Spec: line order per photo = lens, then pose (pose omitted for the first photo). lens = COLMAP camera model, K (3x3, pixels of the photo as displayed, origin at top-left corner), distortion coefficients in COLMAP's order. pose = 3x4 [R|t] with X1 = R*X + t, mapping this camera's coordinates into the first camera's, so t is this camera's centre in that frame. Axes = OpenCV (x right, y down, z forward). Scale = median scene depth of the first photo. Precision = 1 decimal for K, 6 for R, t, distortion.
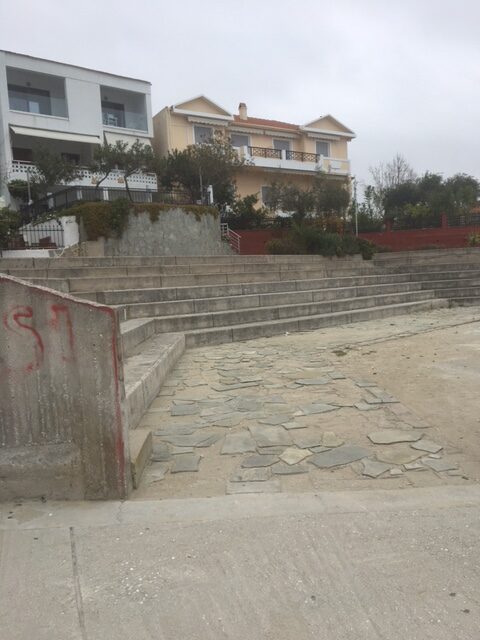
lens RADIAL K [[503.0, 0, 240.0], [0, 503.0, 320.0], [0, 0, 1]] dist [0.046264, -0.077042]
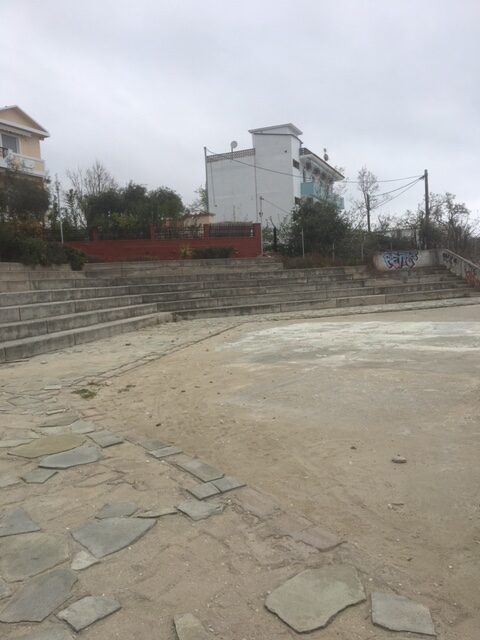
lens RADIAL K [[503.0, 0, 240.0], [0, 503.0, 320.0], [0, 0, 1]] dist [0.046264, -0.077042]
pose [[0.831048, -0.037521, 0.554933, -0.004947], [0.053875, 0.998461, -0.013172, -0.007828], [-0.553585, 0.040844, 0.831791, 0.145576]]
